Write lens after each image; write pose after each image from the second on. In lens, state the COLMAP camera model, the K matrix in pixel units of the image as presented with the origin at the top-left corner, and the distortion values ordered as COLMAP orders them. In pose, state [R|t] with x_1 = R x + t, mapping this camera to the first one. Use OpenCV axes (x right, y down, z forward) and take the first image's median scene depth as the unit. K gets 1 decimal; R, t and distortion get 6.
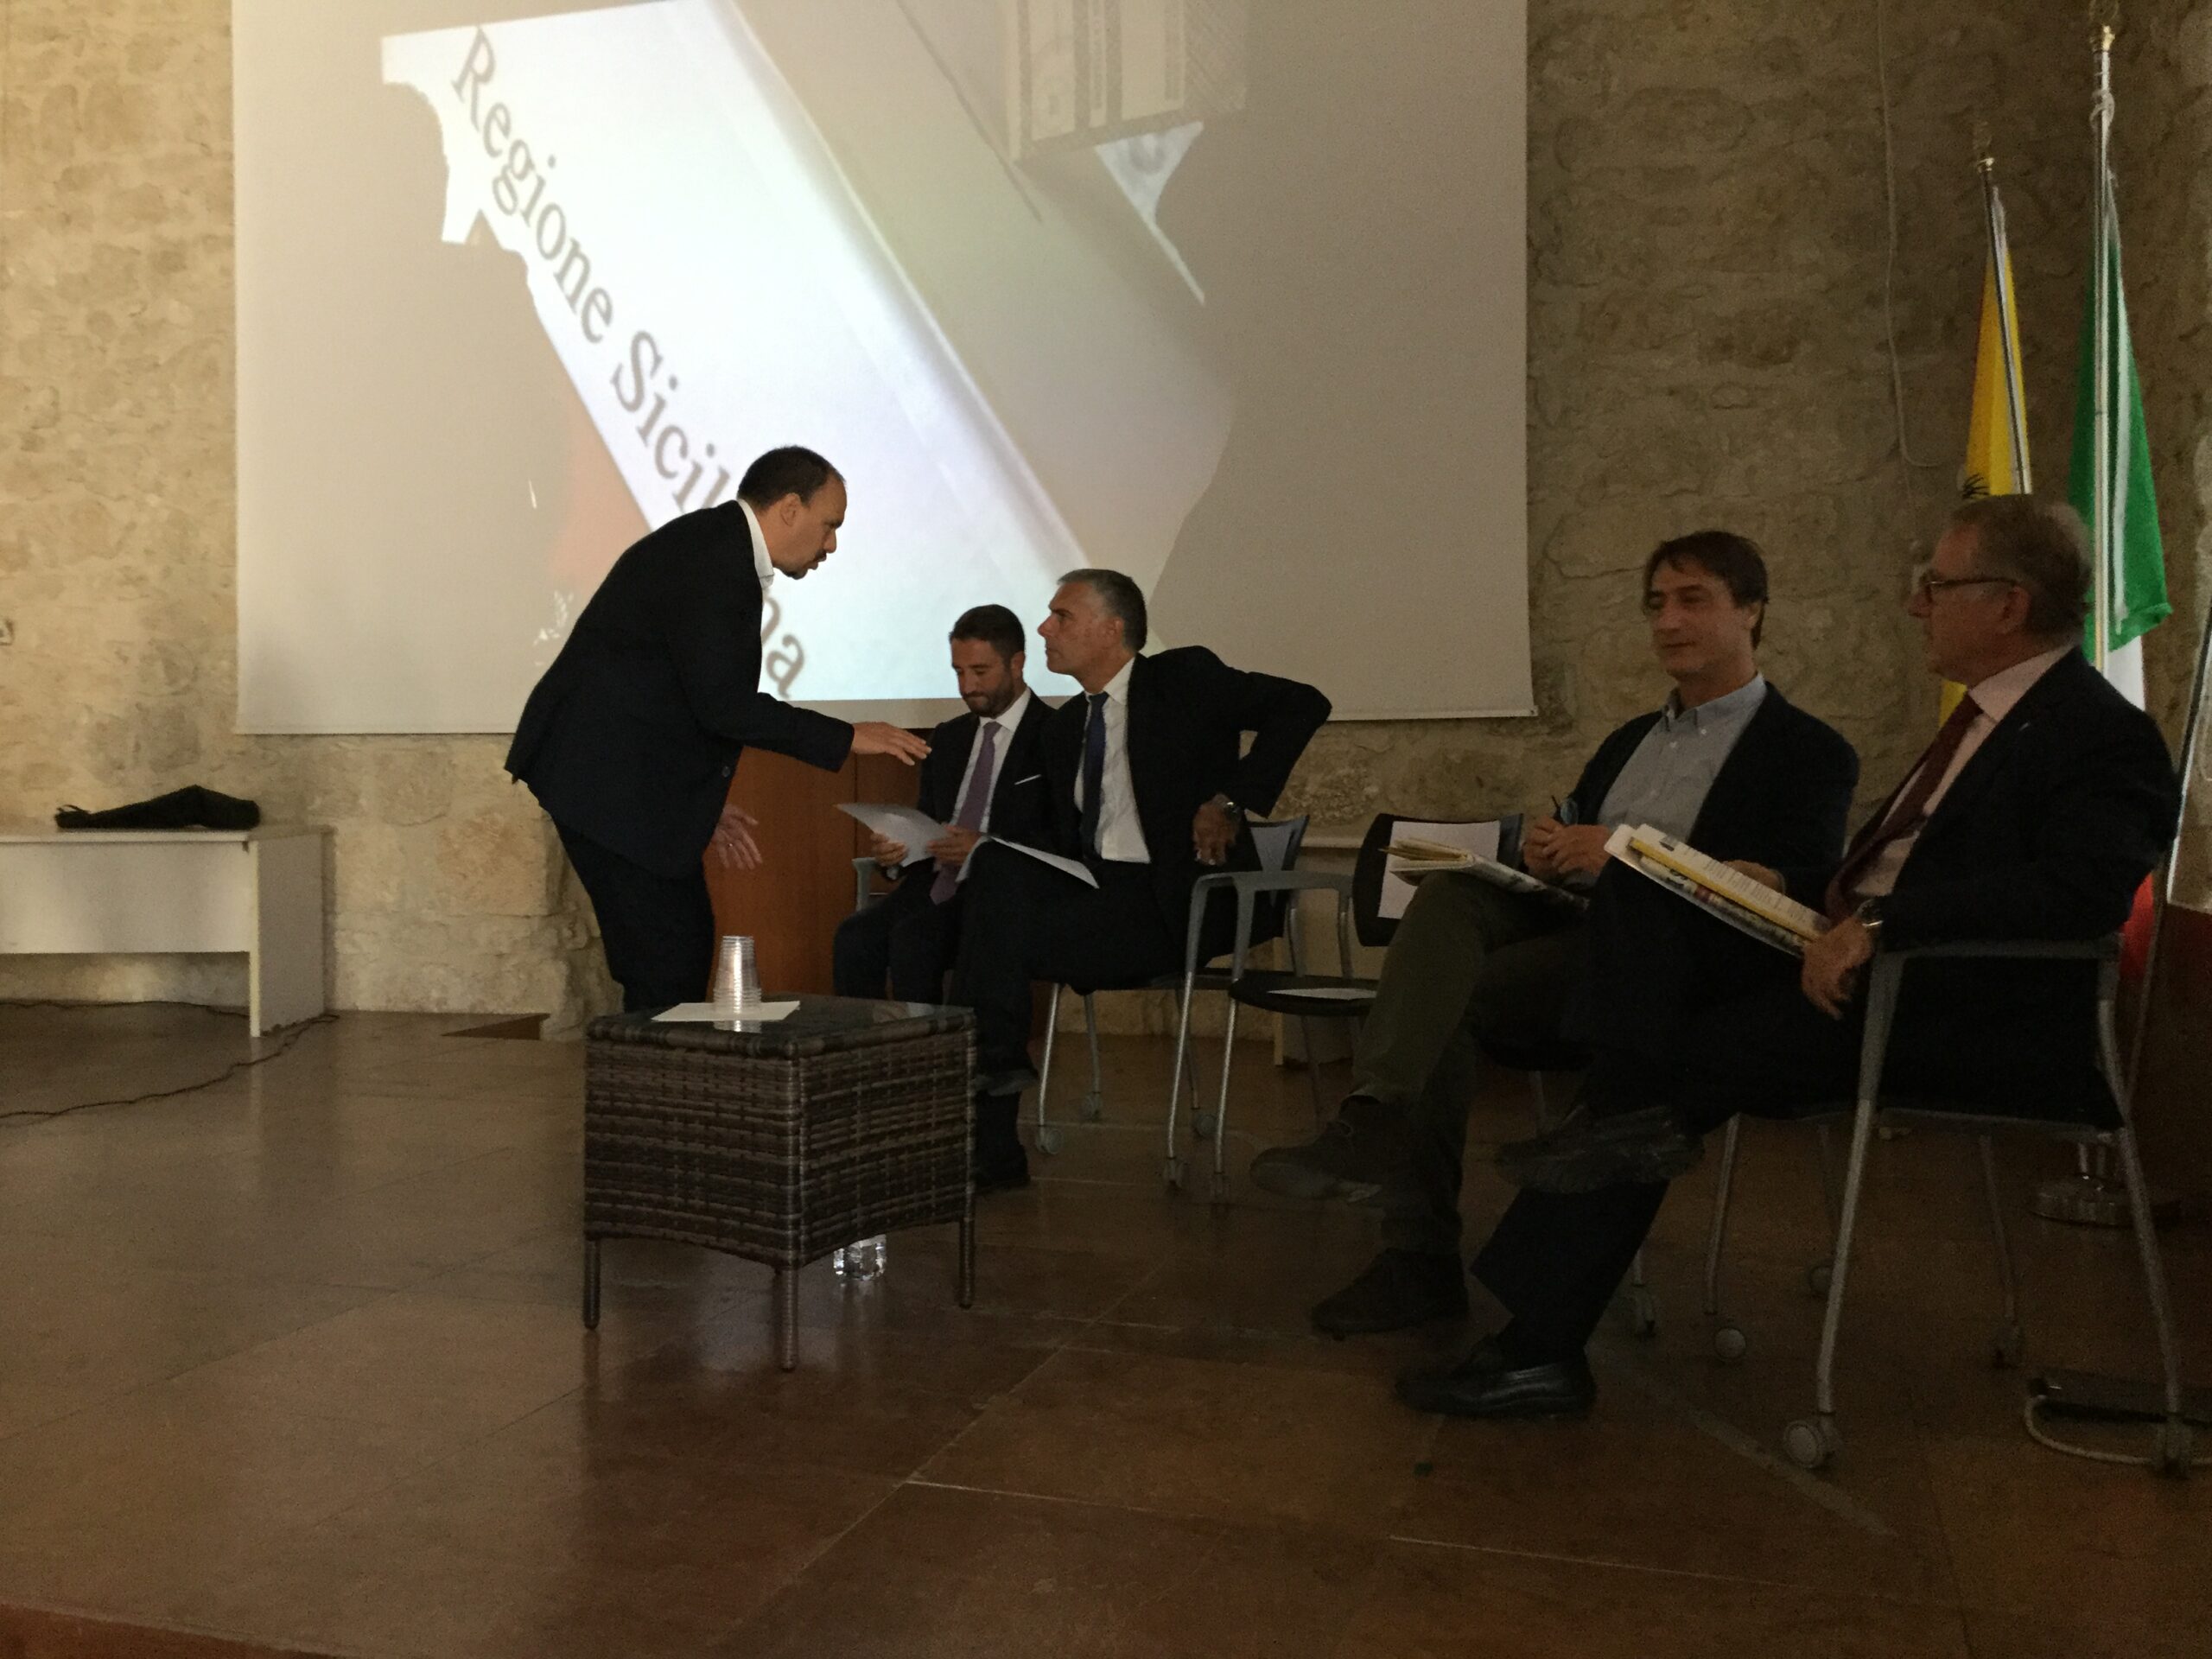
lens RADIAL K [[1962.4, 0, 1104.4], [0, 1962.4, 800.5], [0, 0, 1]] dist [0.154114, -0.275909]
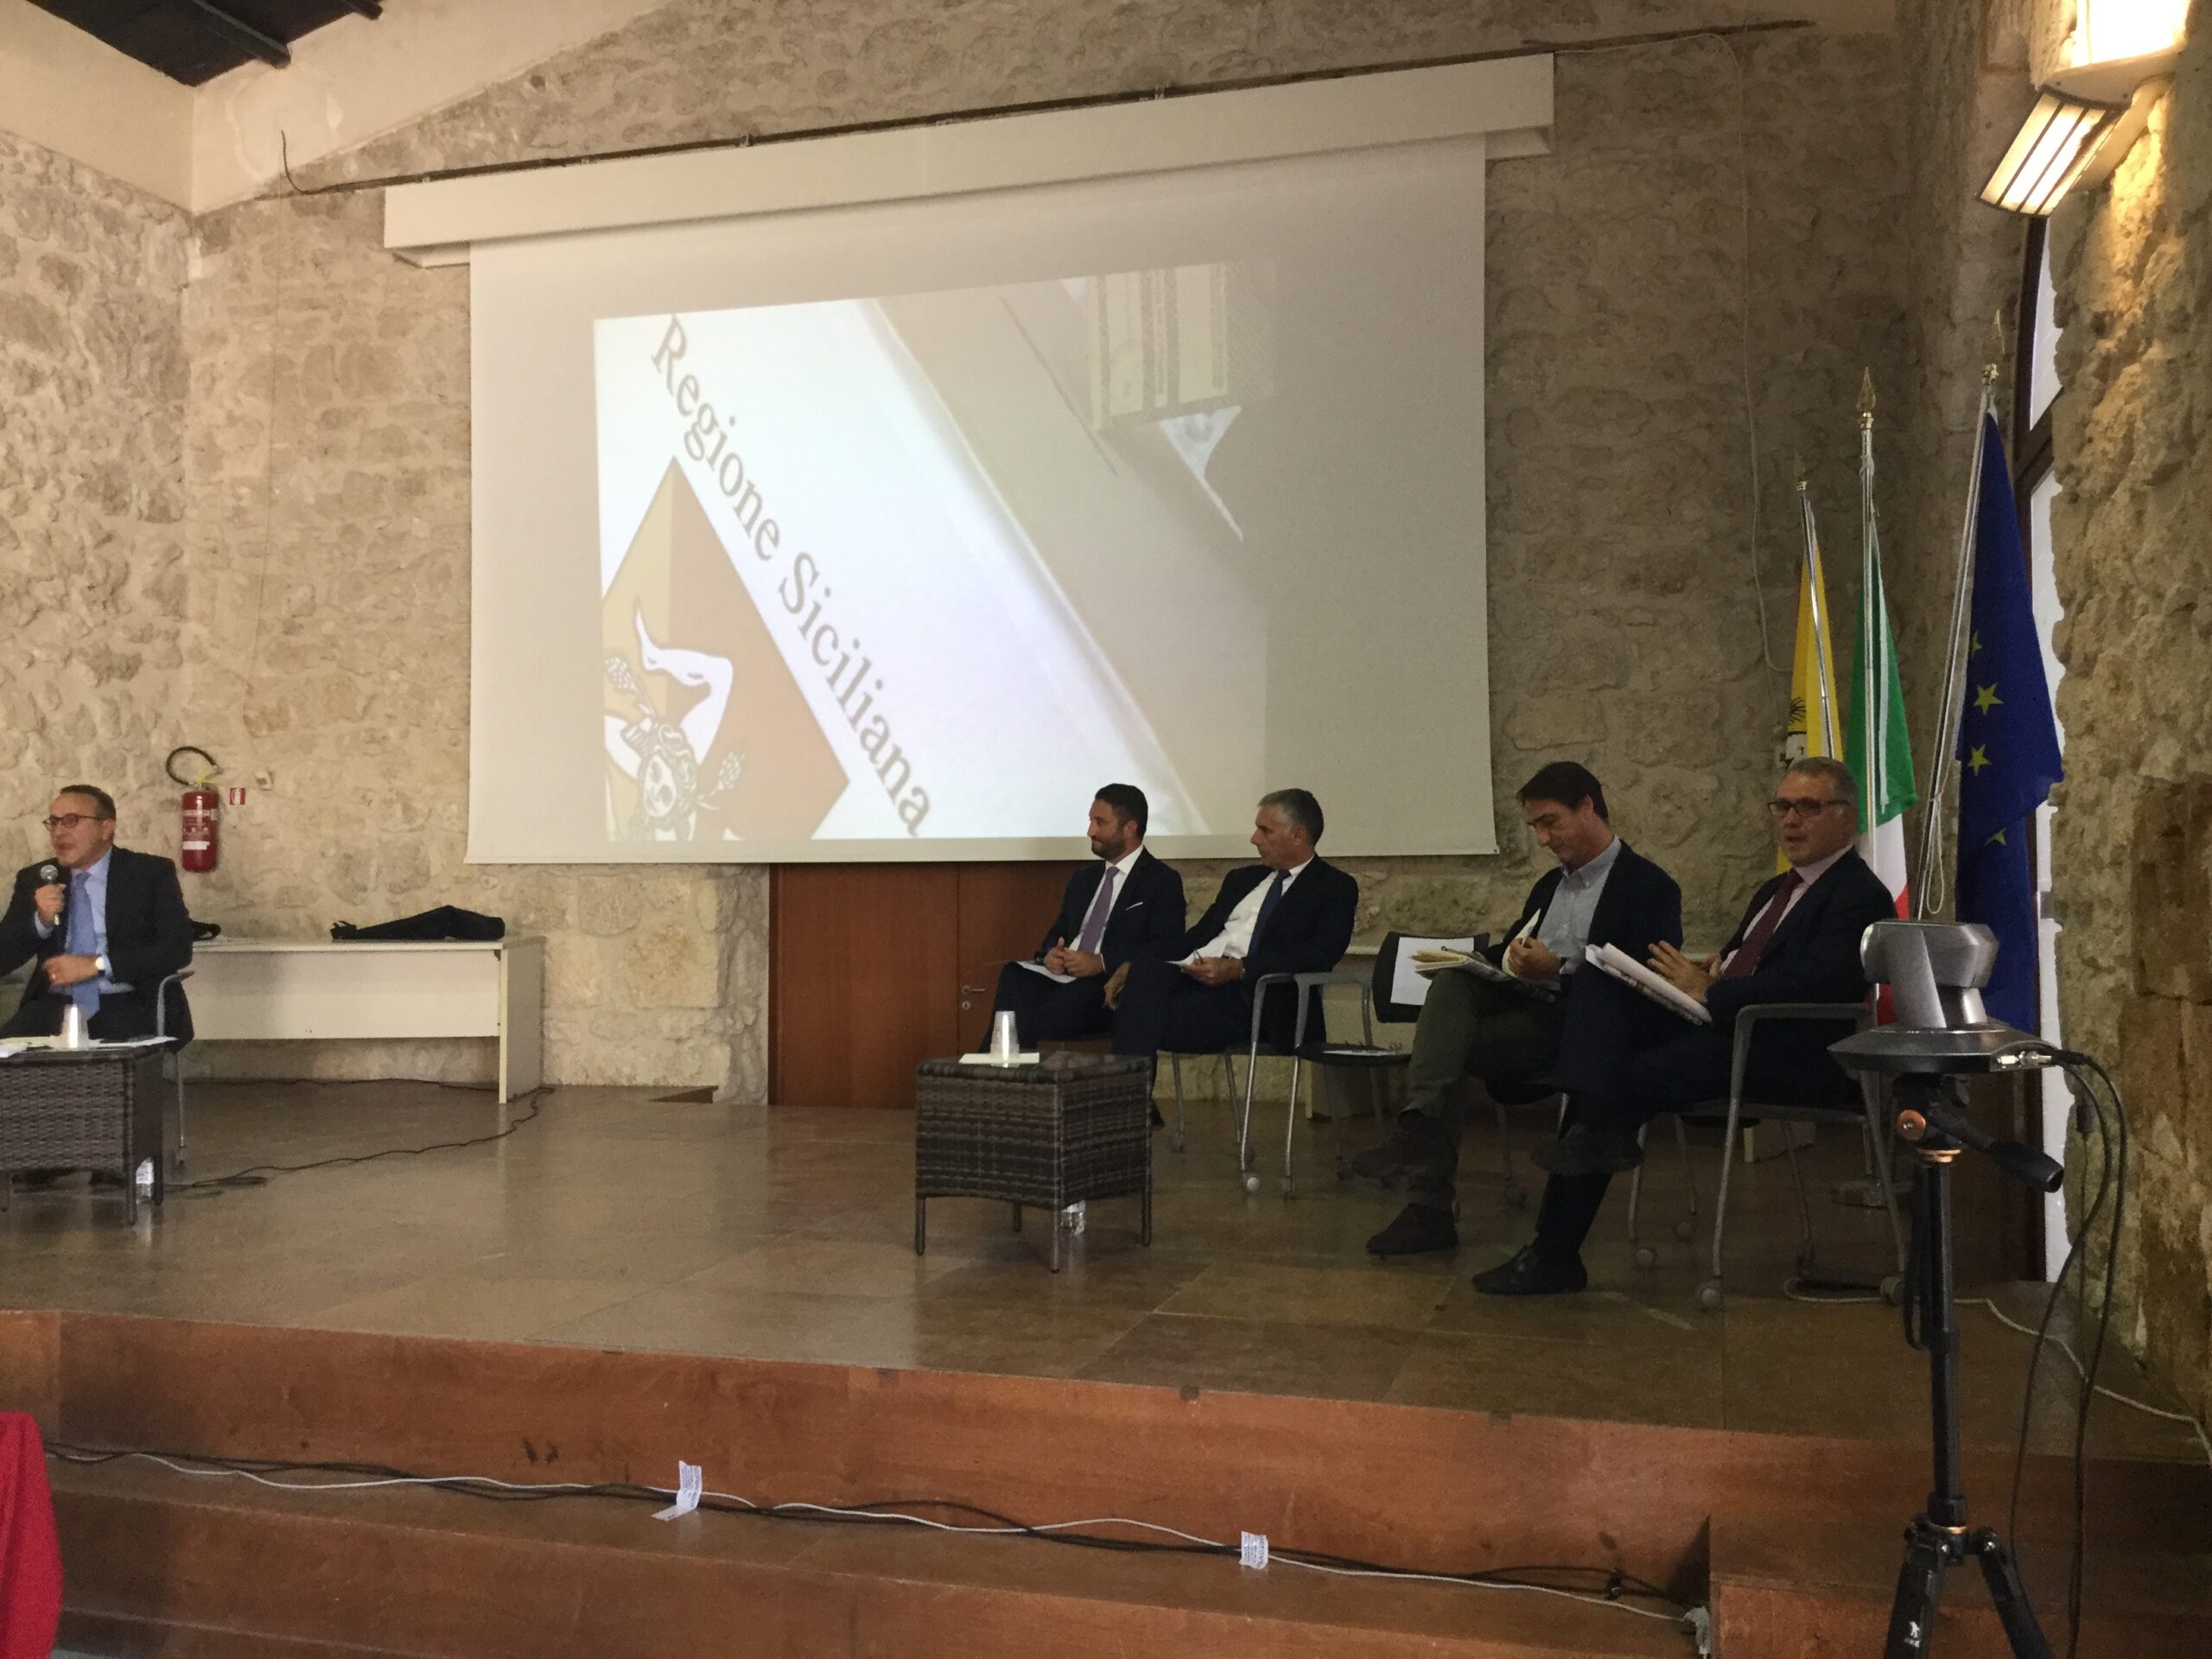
lens RADIAL K [[1962.4, 0, 1104.4], [0, 1962.4, 800.5], [0, 0, 1]] dist [0.154114, -0.275909]
pose [[0.999827, 0.001463, 0.018553, -0.063159], [-0.000509, 0.998682, -0.051317, -0.009737], [-0.018603, 0.051299, 0.998510, -0.287498]]
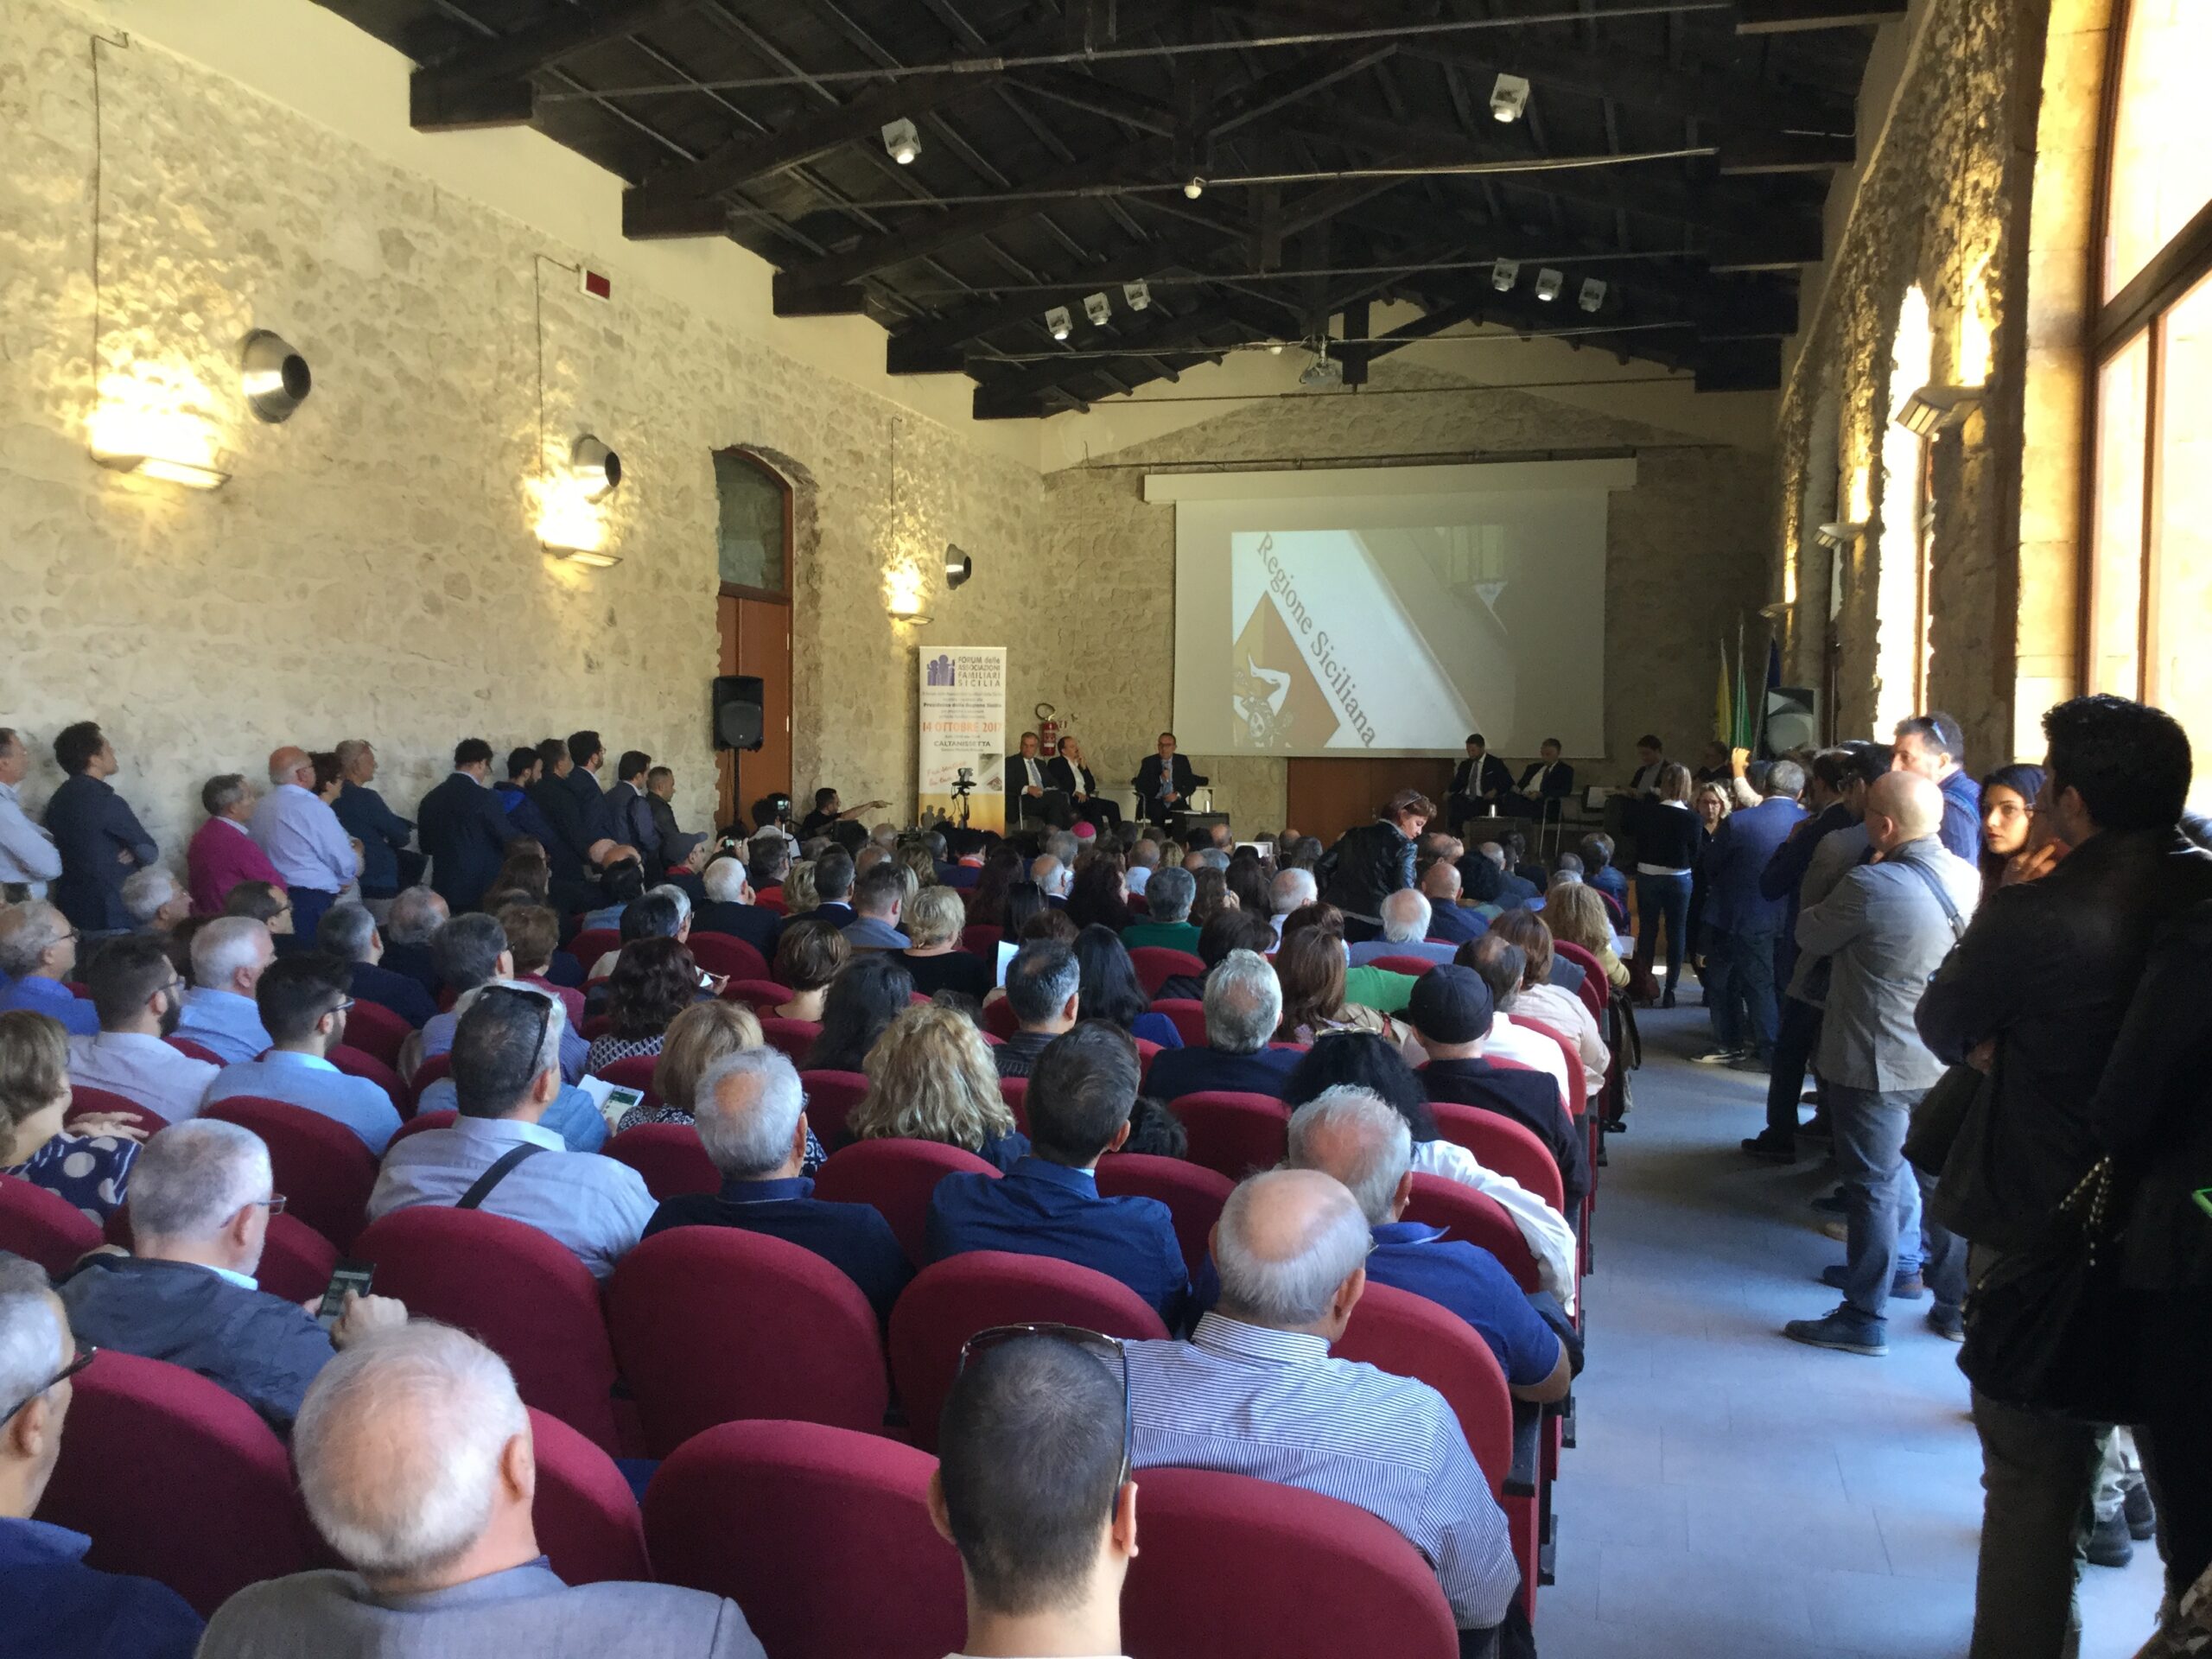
lens RADIAL K [[1962.4, 0, 1104.4], [0, 1962.4, 800.5], [0, 0, 1]] dist [0.154114, -0.275909]
pose [[0.999340, 0.013338, 0.033788, -0.717588], [-0.013910, 0.999763, 0.016747, -0.012491], [-0.033557, -0.017206, 0.999289, -2.260750]]
